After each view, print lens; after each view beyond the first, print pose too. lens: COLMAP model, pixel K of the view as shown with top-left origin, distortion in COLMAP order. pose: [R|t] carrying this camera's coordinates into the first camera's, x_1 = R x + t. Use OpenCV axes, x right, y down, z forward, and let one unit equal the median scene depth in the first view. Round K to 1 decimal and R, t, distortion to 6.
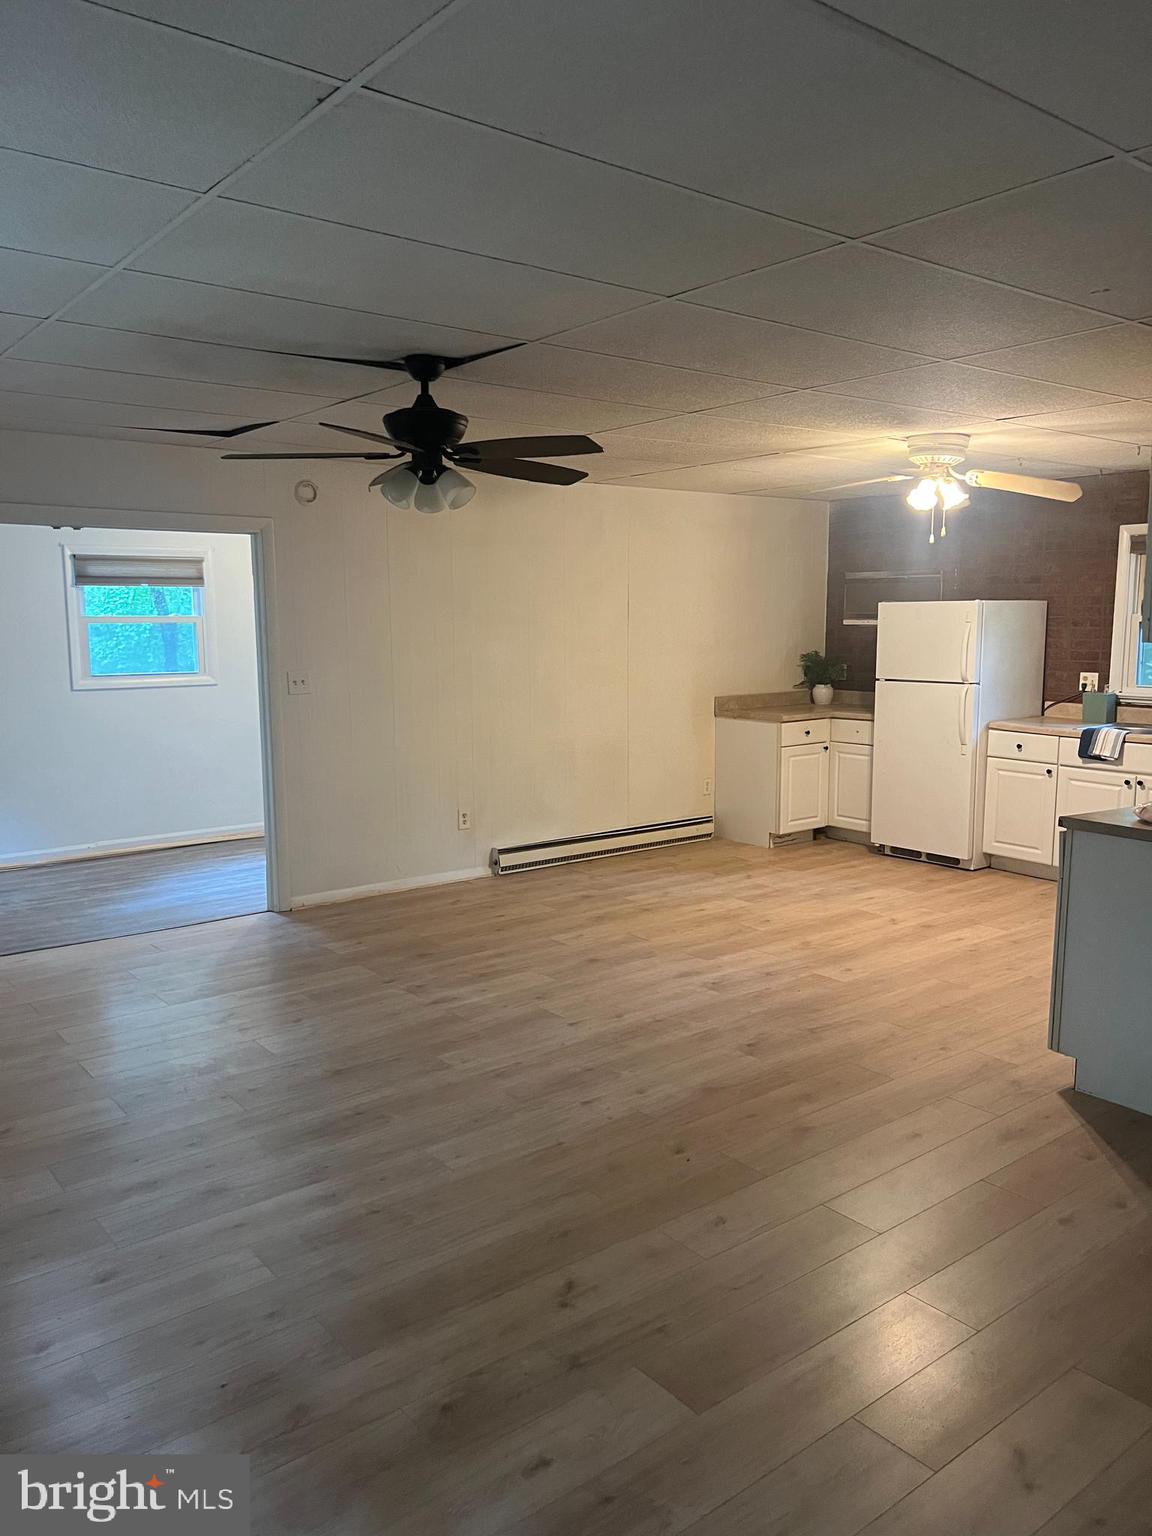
lens RADIAL K [[1160.8, 0, 575.5], [0, 1160.8, 744.4], [0, 0, 1]] dist [0.106626, -0.123104]
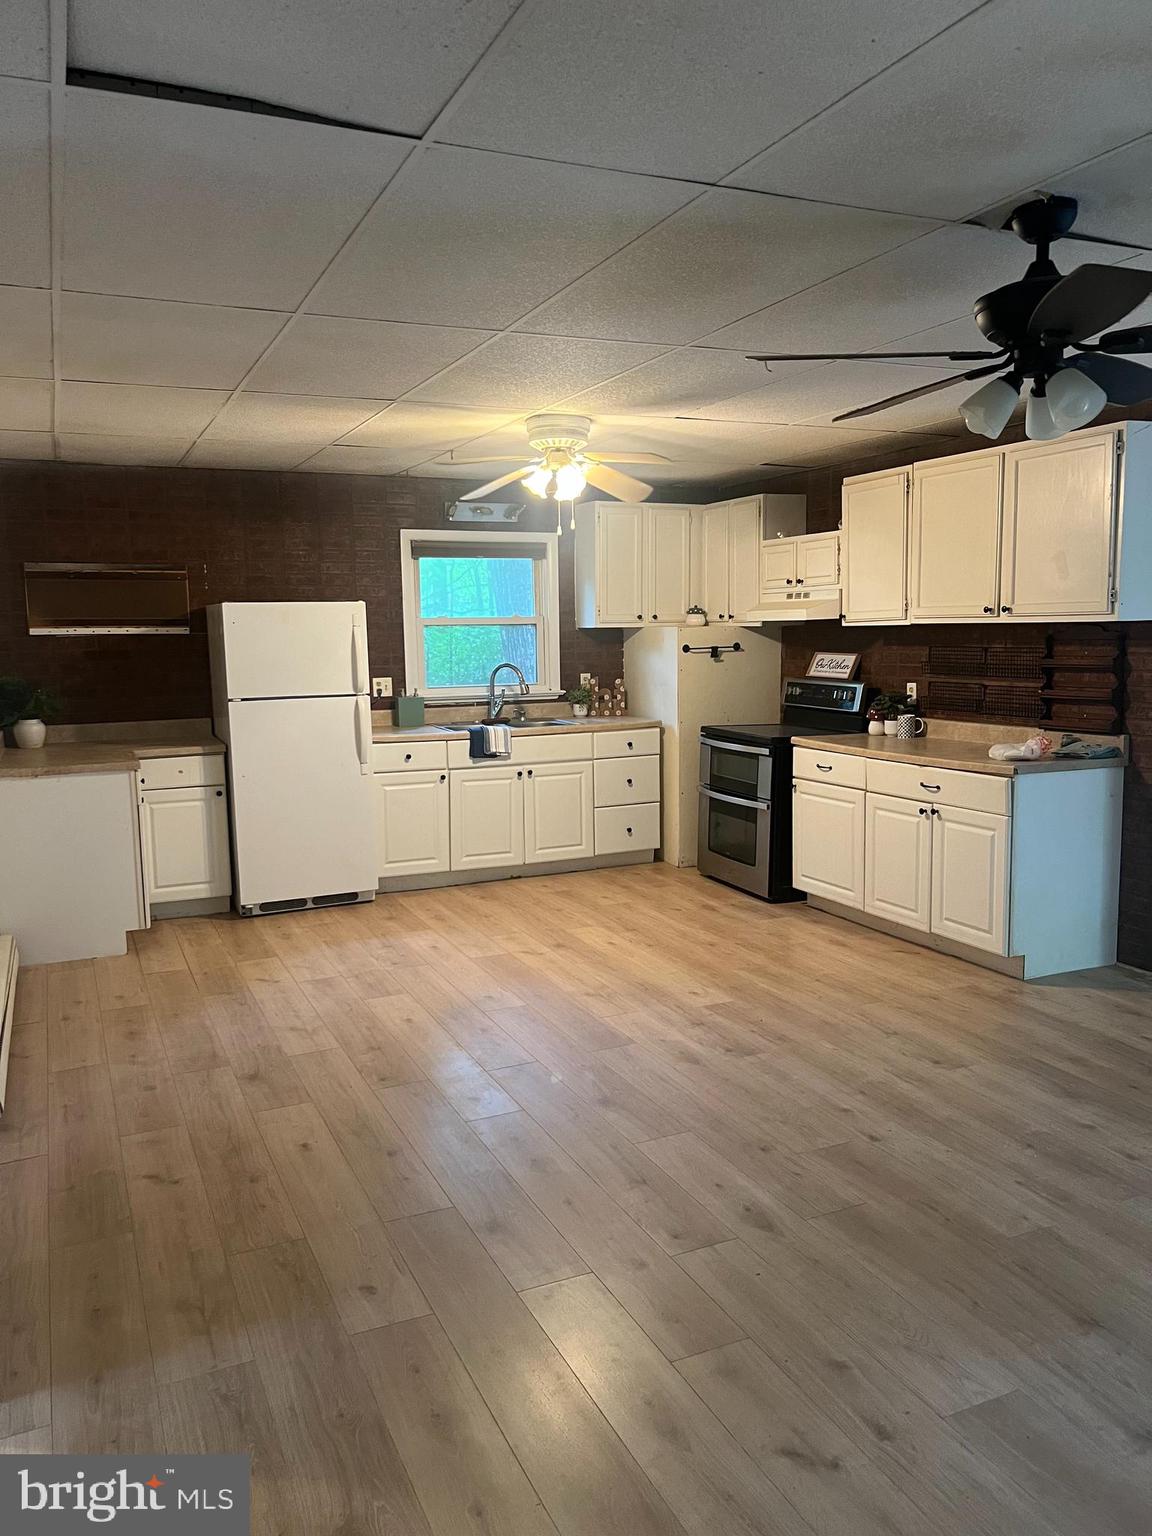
lens RADIAL K [[1159.6, 0, 576.0], [0, 1159.6, 768.0], [0, 0, 1]] dist [0.100580, -0.190846]
pose [[0.239536, -0.125071, 0.962798, -0.529121], [0.123438, 0.987544, 0.097575, -0.068740], [-0.963009, 0.095473, 0.251991, 0.679571]]
